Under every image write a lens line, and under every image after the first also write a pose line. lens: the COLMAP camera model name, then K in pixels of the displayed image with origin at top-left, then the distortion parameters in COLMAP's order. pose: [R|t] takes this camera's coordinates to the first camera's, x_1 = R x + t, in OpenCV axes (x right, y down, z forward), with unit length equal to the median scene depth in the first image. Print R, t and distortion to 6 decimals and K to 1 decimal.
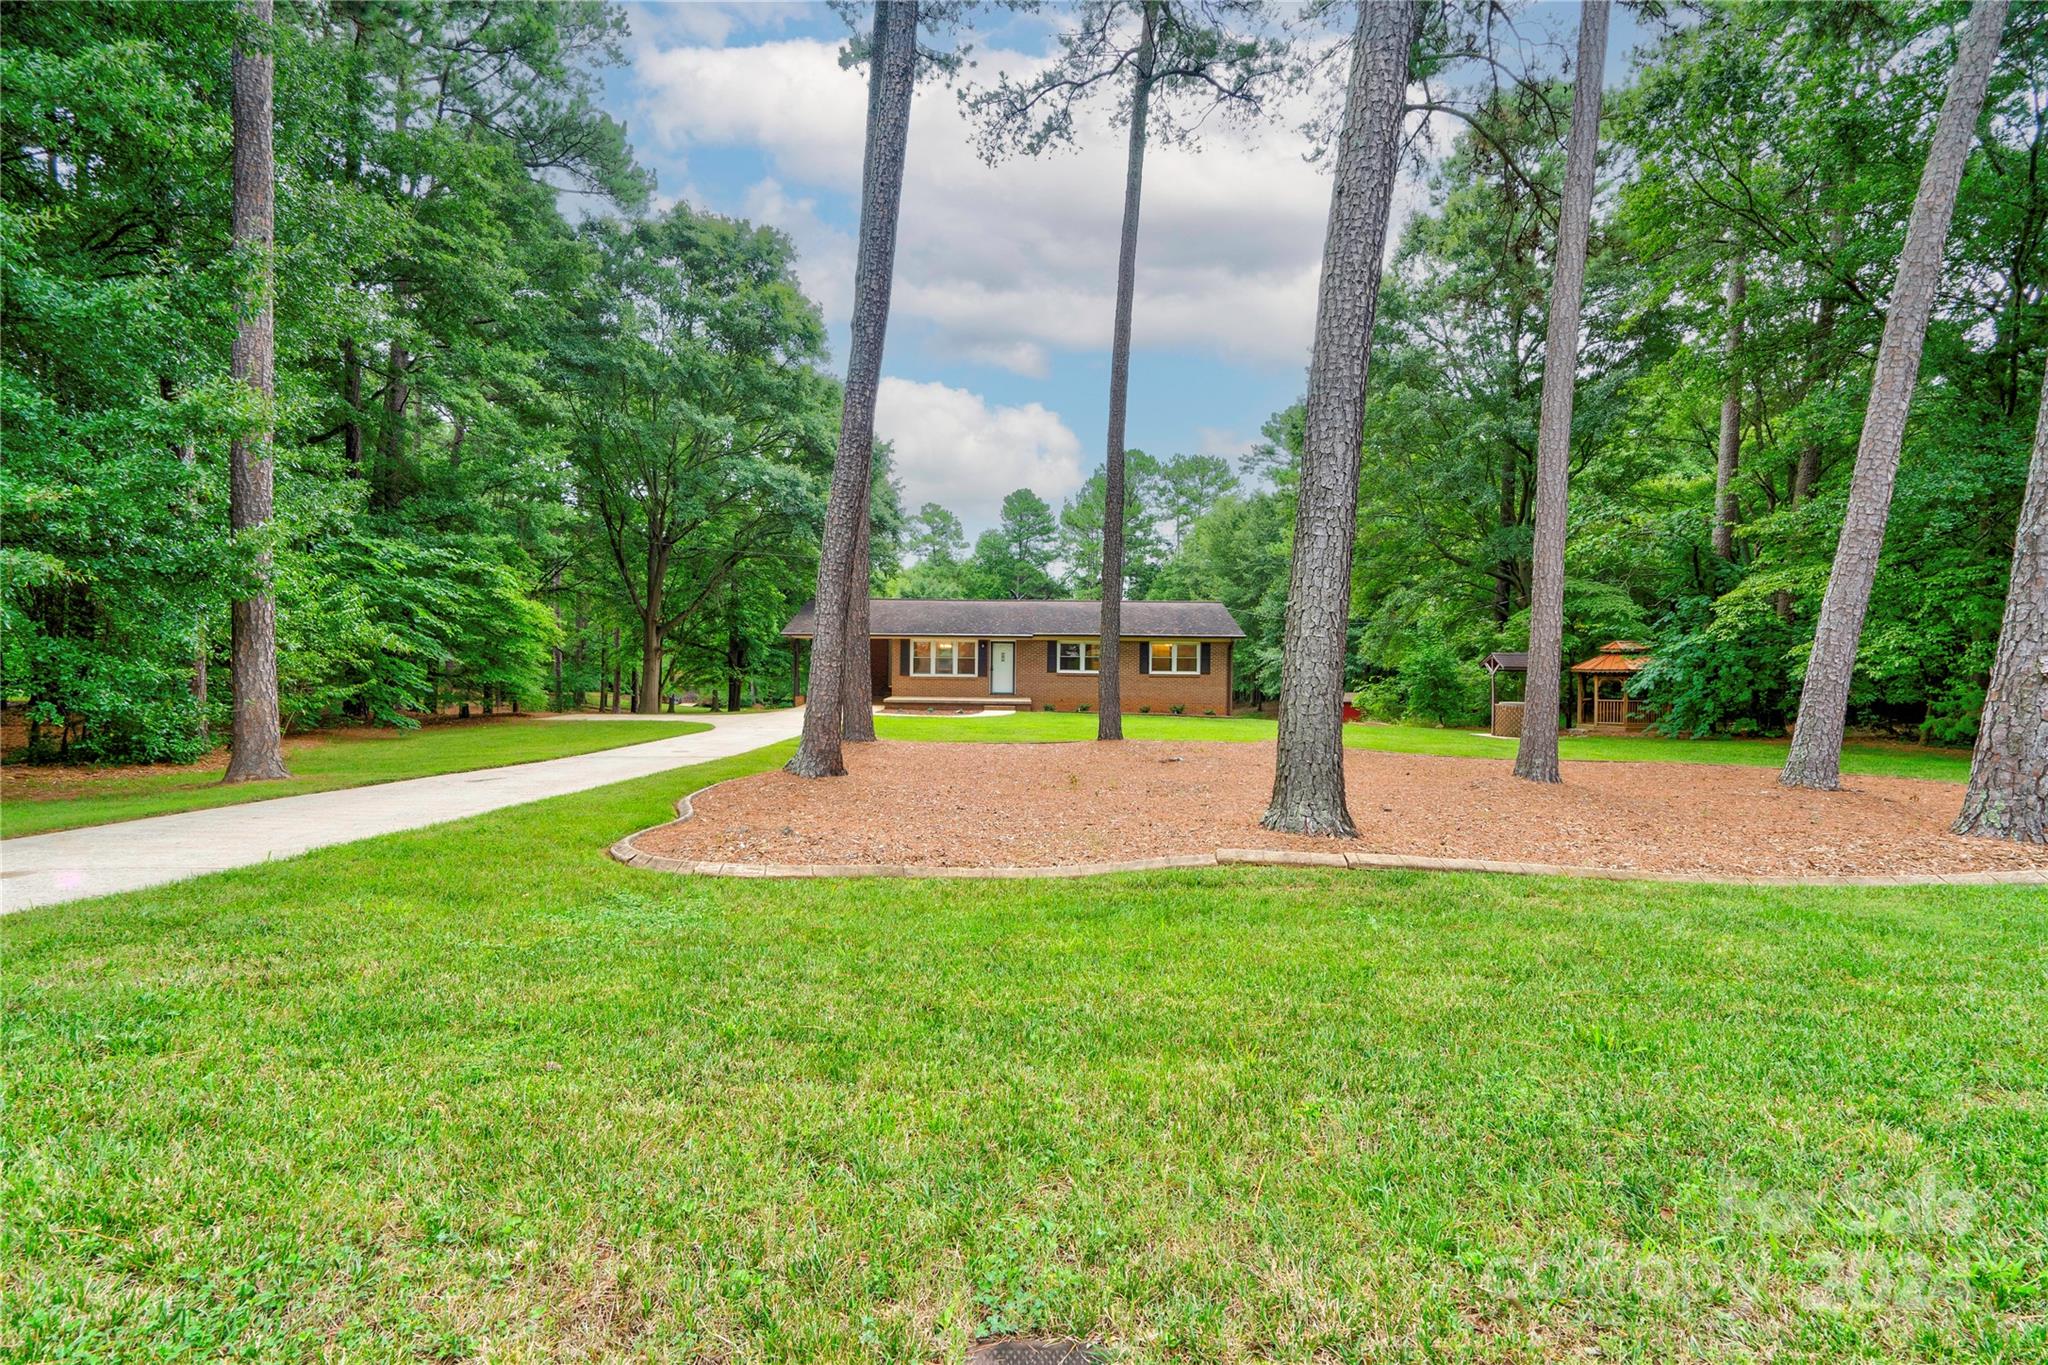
lens RADIAL K [[939.3, 0, 1013.6], [0, 939.3, 678.0], [0, 0, 1]] dist [-0.003036, 0.011125]
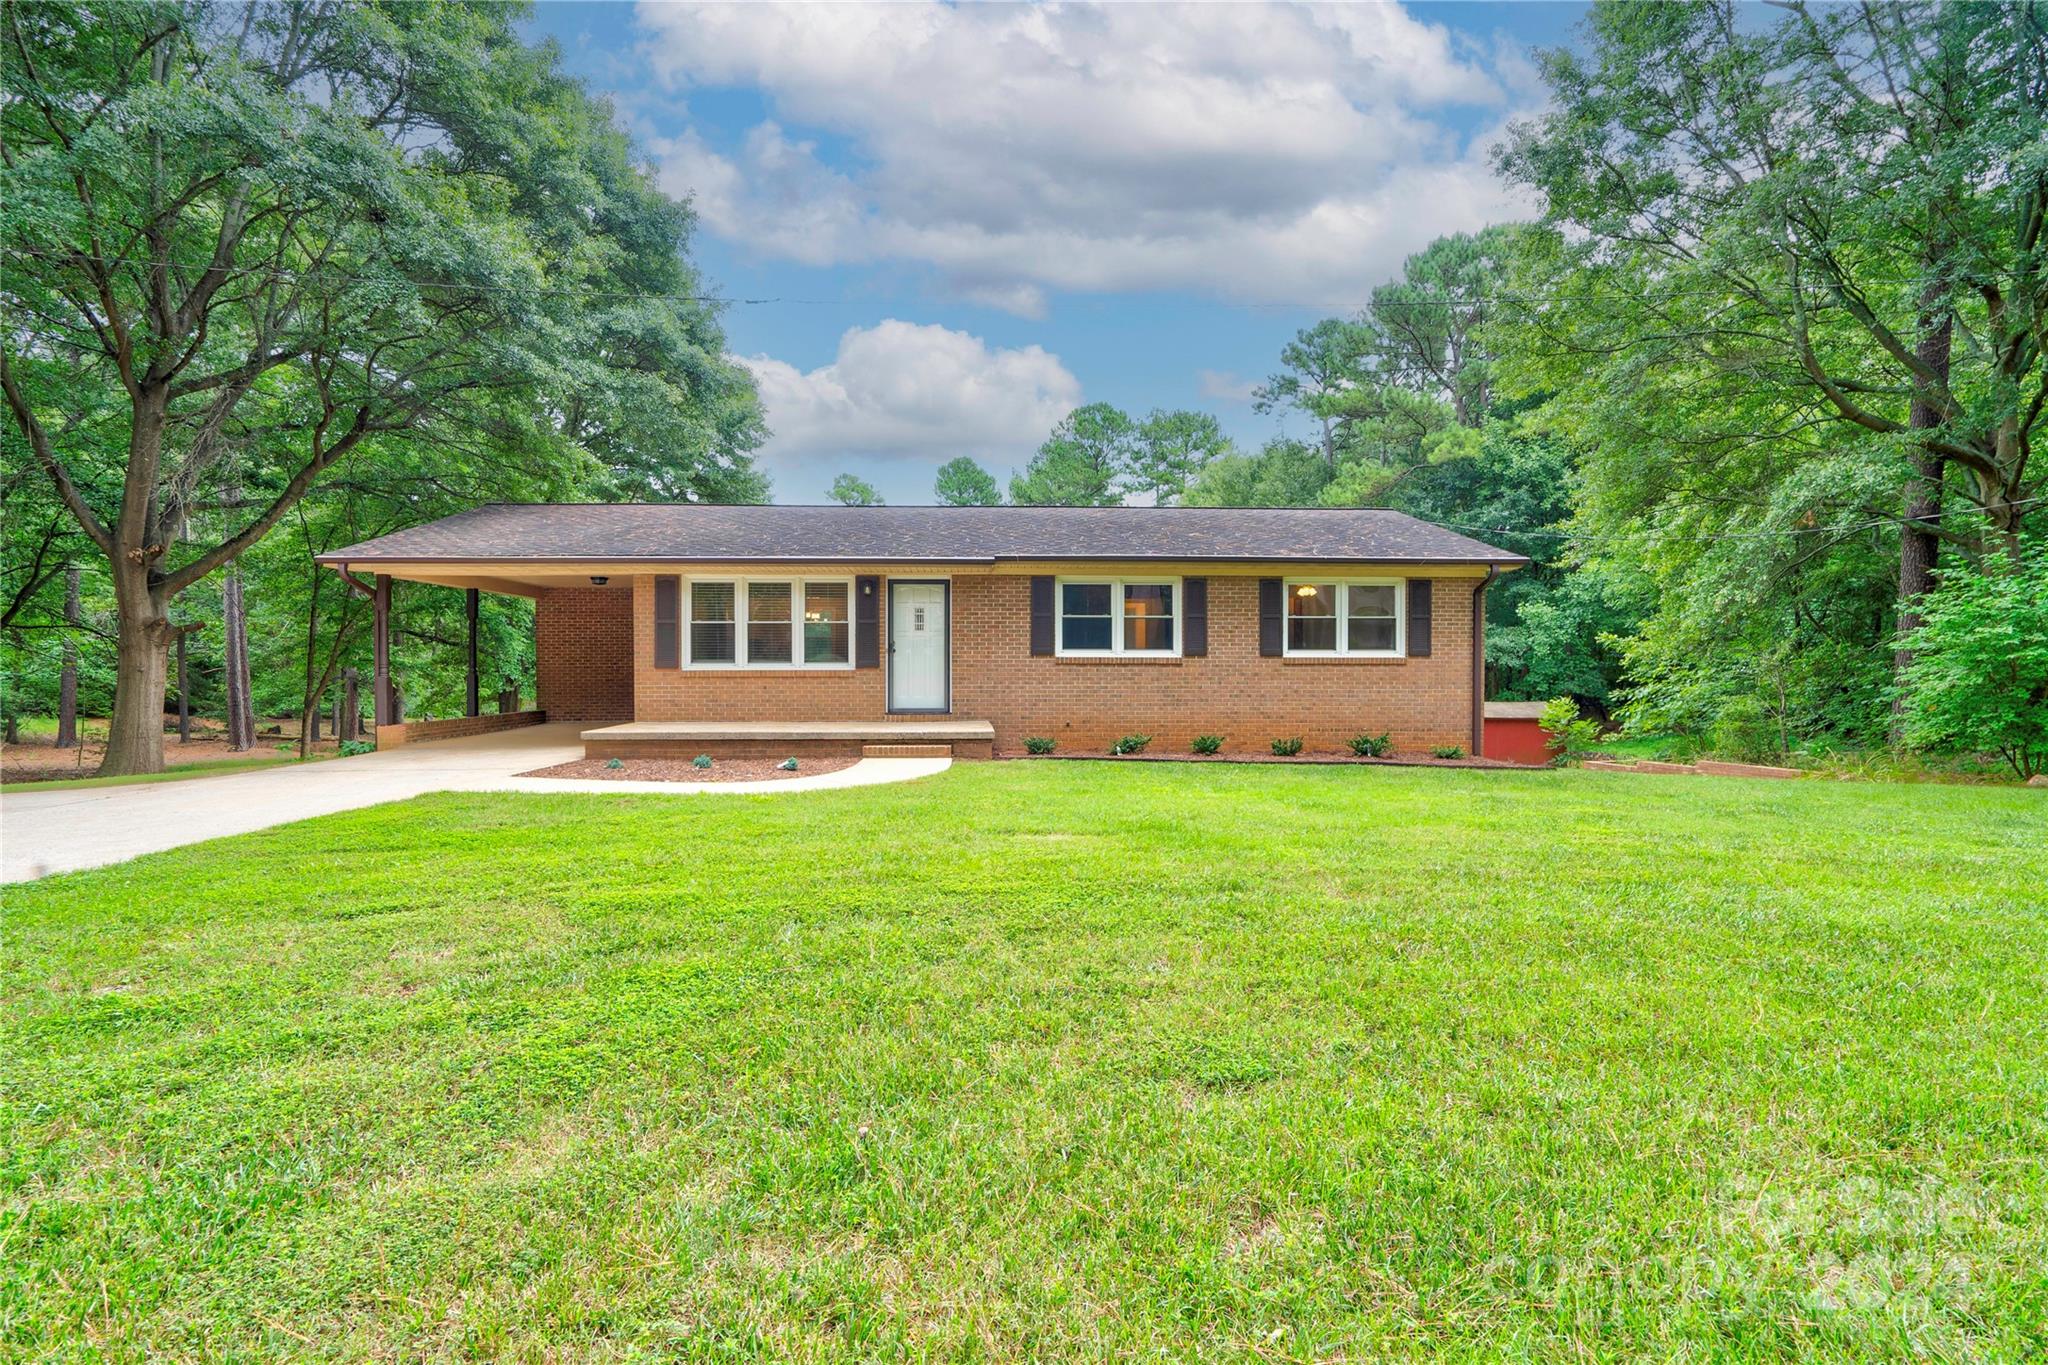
lens RADIAL K [[953.4, 0, 1006.8], [0, 953.4, 670.2], [0, 0, 1]] dist [-0.015679, 0.017042]
pose [[0.998382, -0.010713, 0.055842, 0.003069], [0.012247, 0.999555, -0.027202, 0.010739], [-0.055526, 0.027842, 0.998069, 0.596256]]
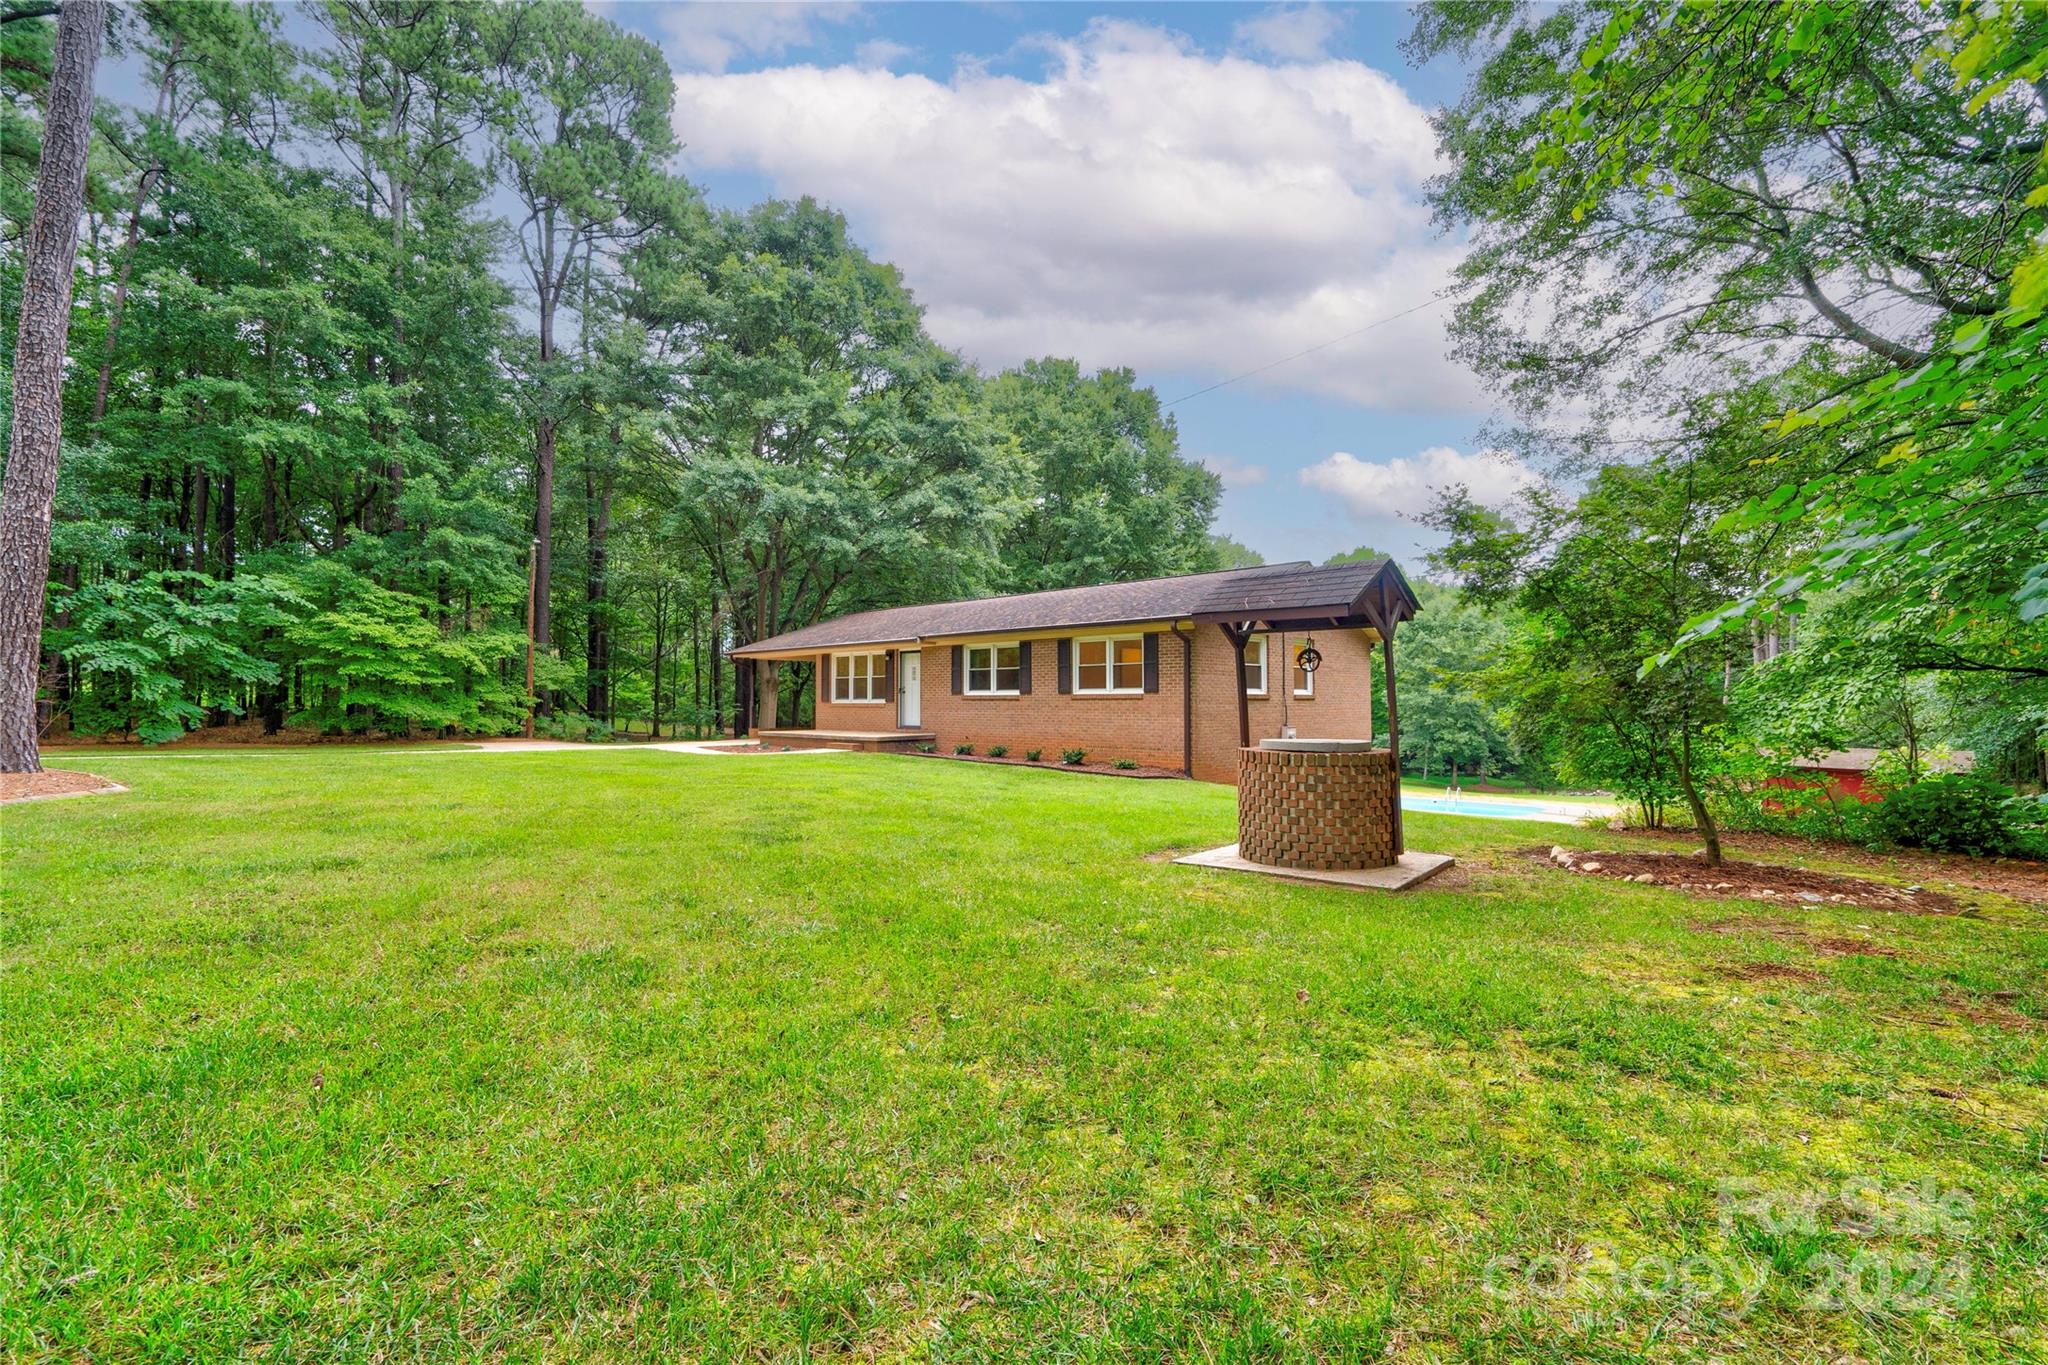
lens RADIAL K [[939.3, 0, 1013.6], [0, 939.3, 678.0], [0, 0, 1]] dist [-0.003036, 0.011125]
pose [[0.726335, -0.029838, -0.686693, 0.509717], [-0.013817, 0.998222, -0.057989, 0.019251], [0.687202, 0.051608, 0.724631, 0.558201]]
